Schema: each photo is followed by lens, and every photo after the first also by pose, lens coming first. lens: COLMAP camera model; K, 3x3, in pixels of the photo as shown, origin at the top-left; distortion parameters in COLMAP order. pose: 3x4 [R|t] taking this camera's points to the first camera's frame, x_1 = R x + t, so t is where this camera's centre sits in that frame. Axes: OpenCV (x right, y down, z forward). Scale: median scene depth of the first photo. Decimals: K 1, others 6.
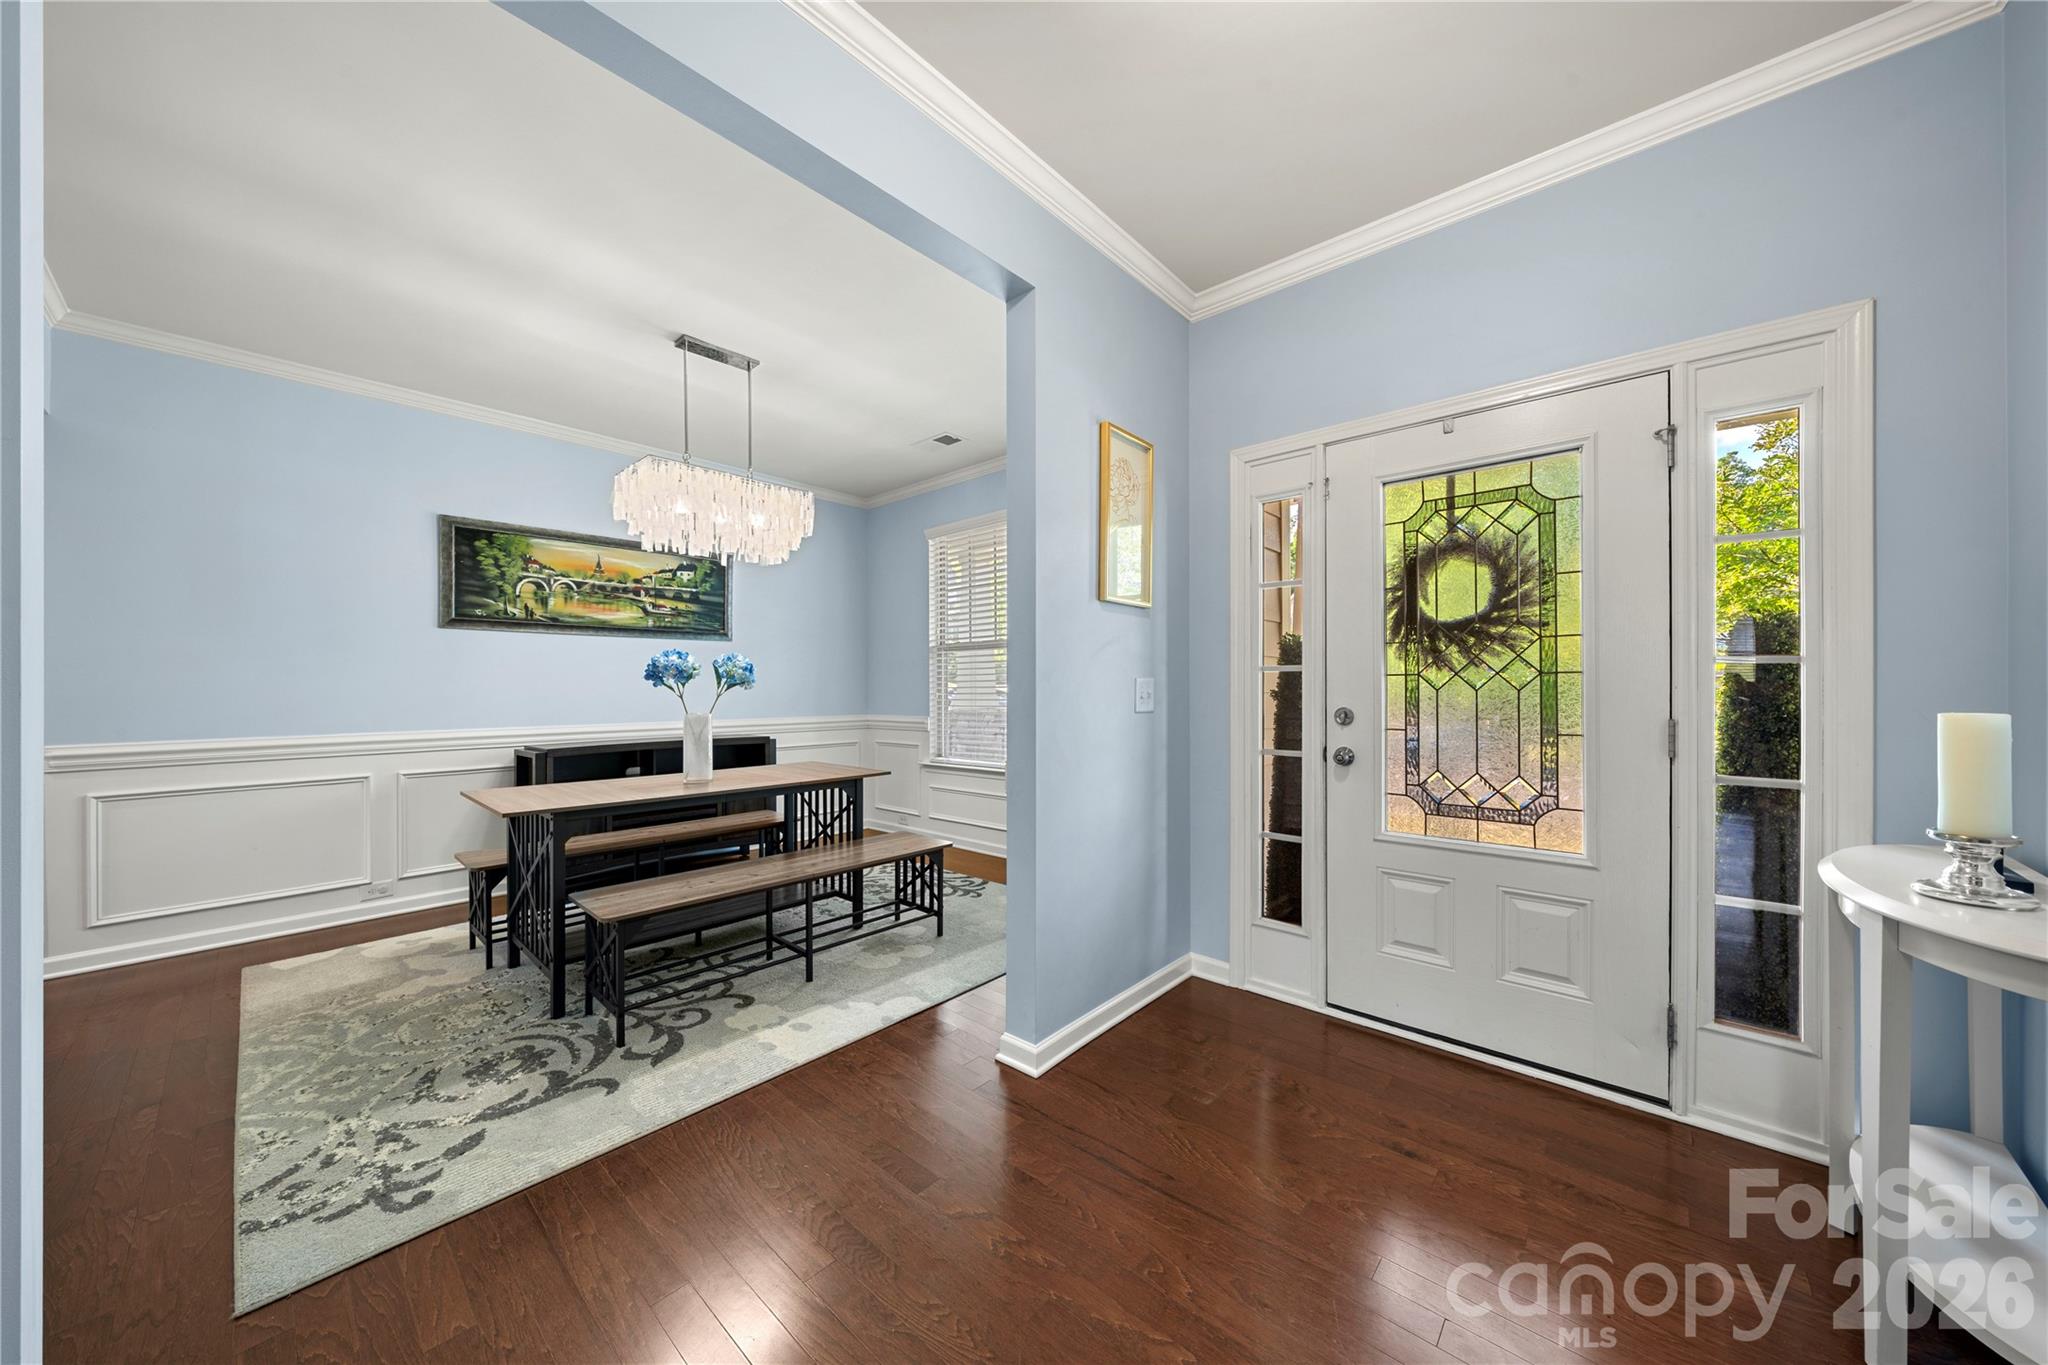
lens RADIAL K [[696.3, 0, 1018.6], [0, 696.3, 682.0], [0, 0, 1]] dist [-0.005320, 0.000036]
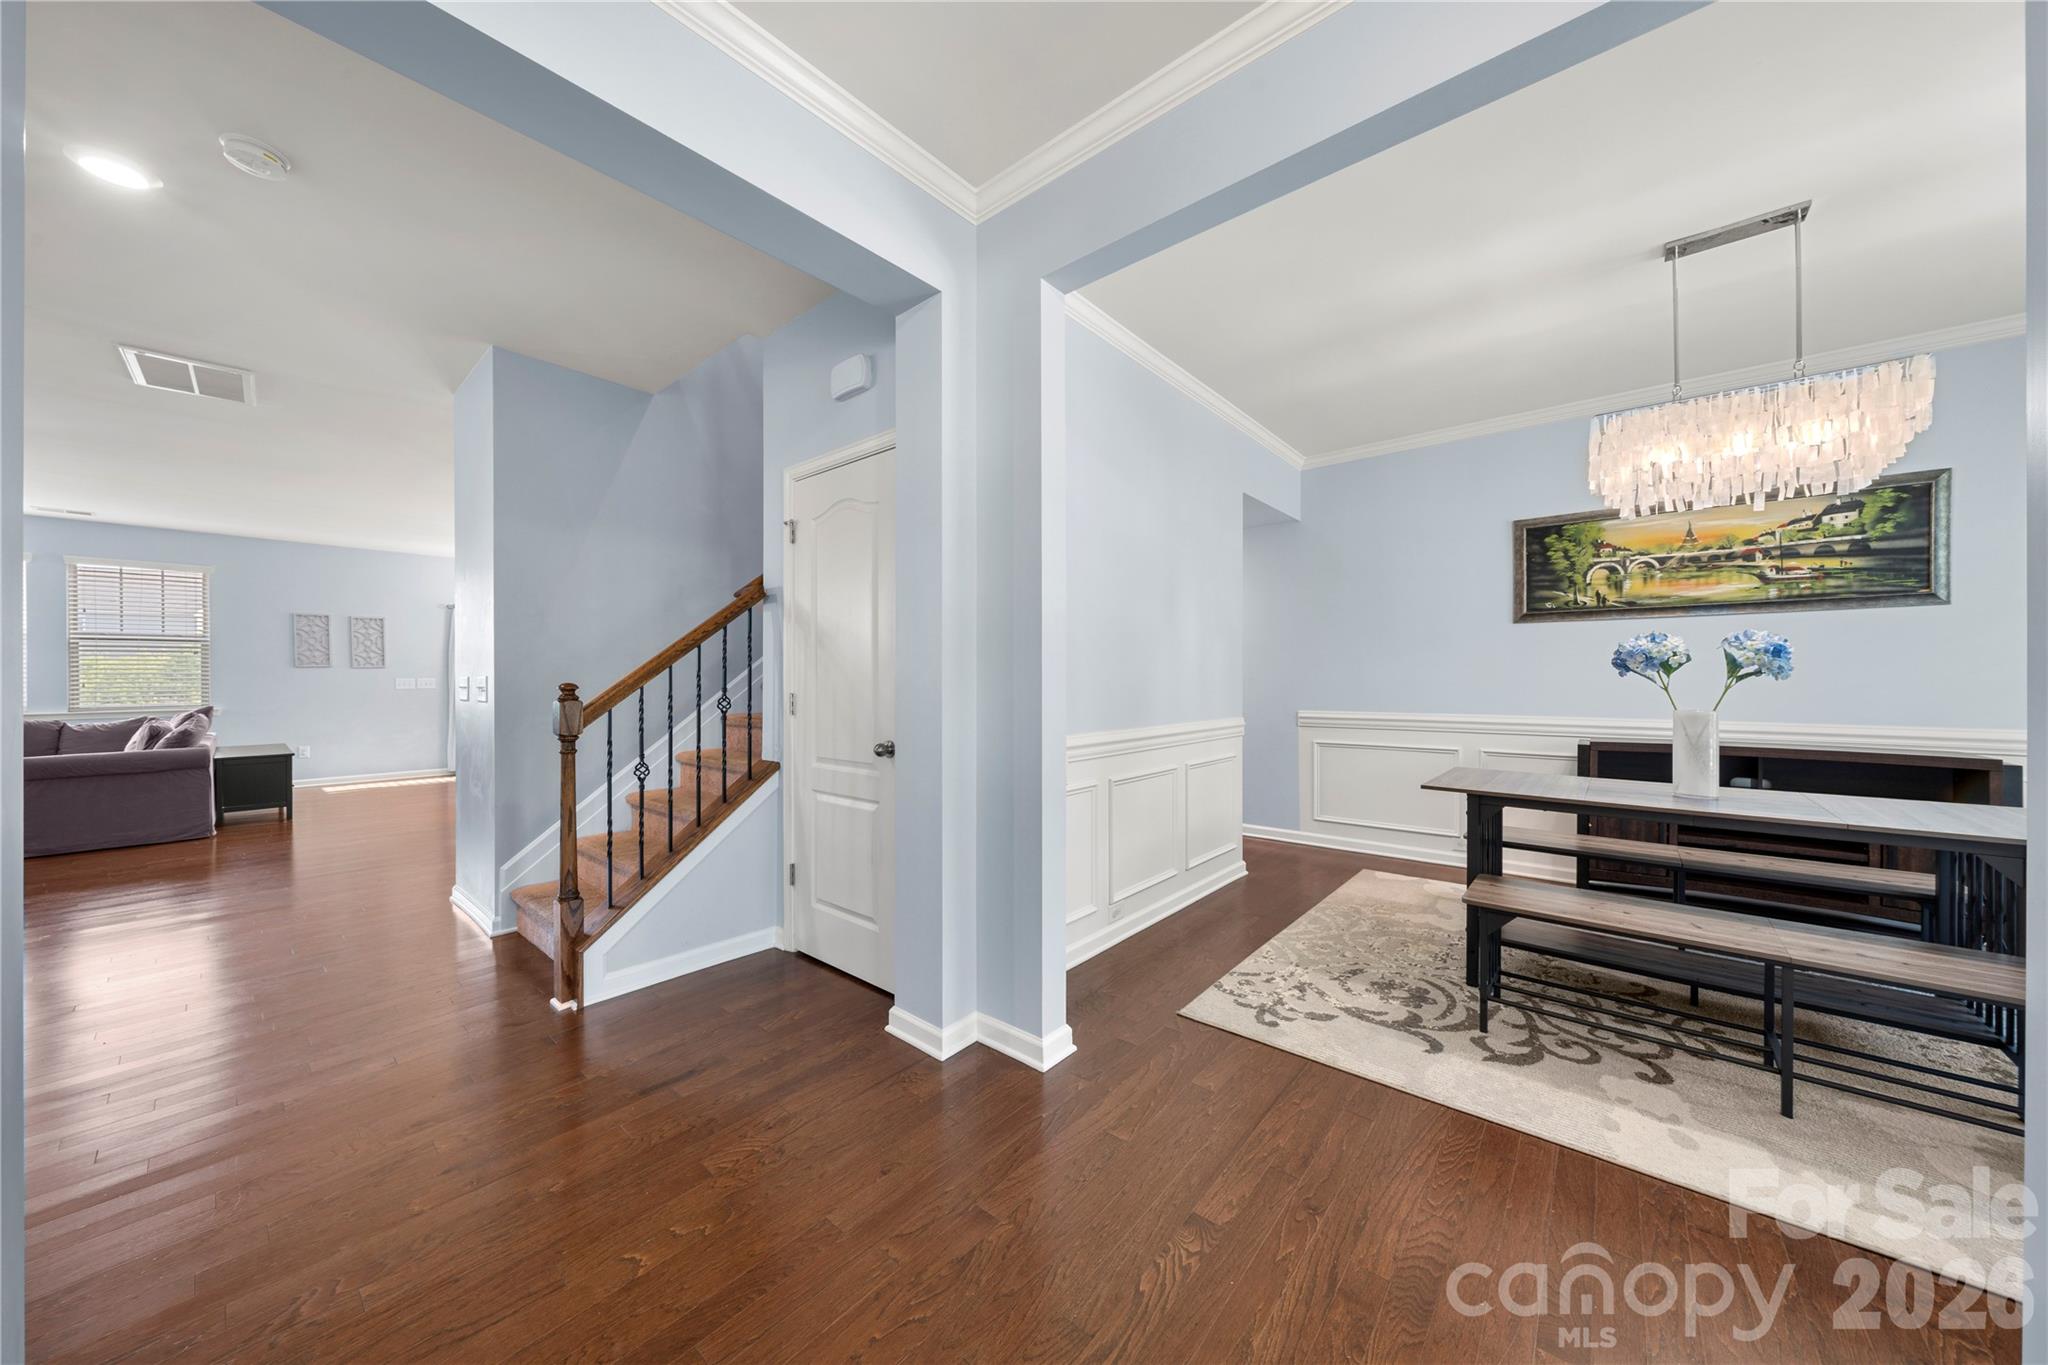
lens RADIAL K [[696.3, 0, 1018.6], [0, 696.3, 682.0], [0, 0, 1]] dist [-0.005320, 0.000036]
pose [[0.024878, 0.007433, -0.999663, 0.310143], [0.009530, 0.999925, 0.007673, -0.001032], [0.999645, -0.009718, 0.024805, 0.219694]]
